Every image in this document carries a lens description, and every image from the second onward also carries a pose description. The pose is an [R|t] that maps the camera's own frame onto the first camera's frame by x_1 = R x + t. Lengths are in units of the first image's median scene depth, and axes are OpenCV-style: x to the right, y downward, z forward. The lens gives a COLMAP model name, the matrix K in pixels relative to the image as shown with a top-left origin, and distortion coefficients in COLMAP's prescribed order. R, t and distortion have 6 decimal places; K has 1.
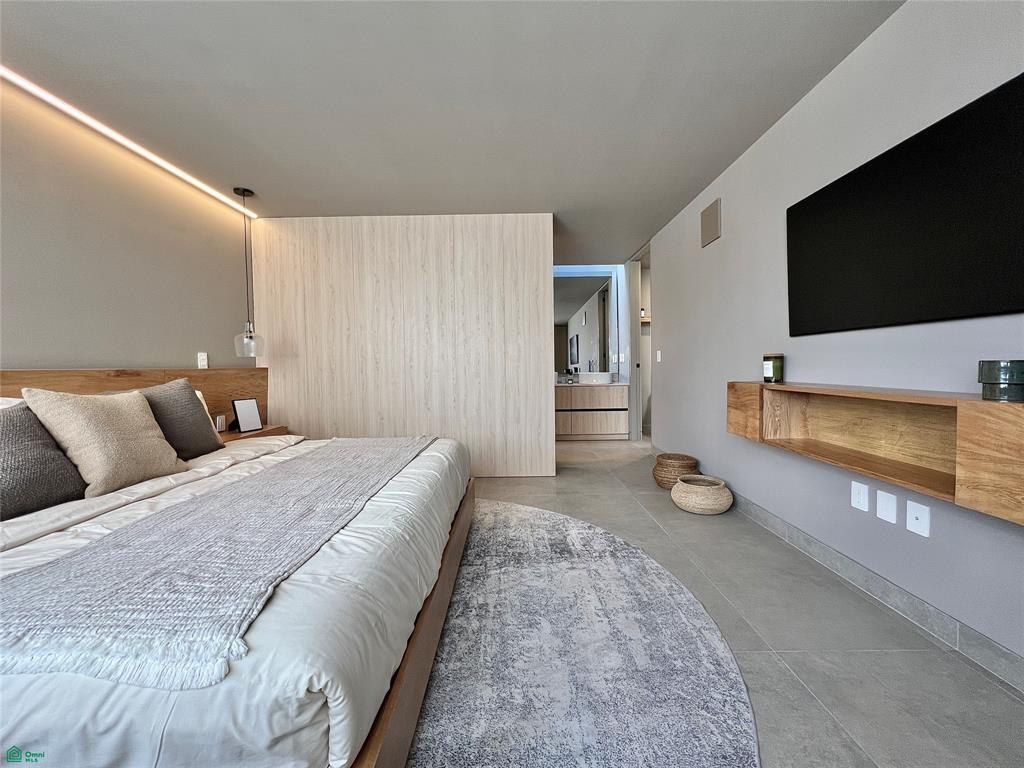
lens RADIAL K [[415.8, 0, 506.0], [0, 415.8, 383.5], [0, 0, 1]] dist [0.001139, 0.000176]
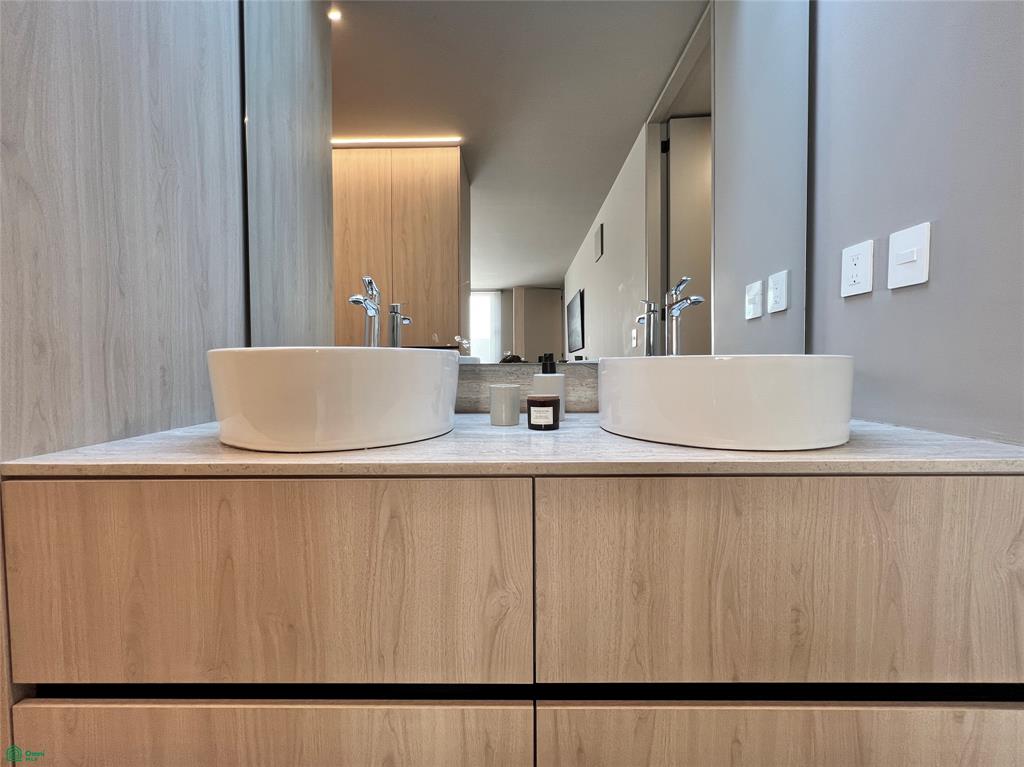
lens RADIAL K [[415.8, 0, 506.0], [0, 415.8, 383.0], [0, 0, 1]] dist [0.001139, 0.000176]
pose [[0.999989, 0.002837, -0.003865, 0.273312], [-0.002839, 0.999996, -0.000637, -0.030100], [0.003863, 0.000648, 0.999992, 1.655858]]
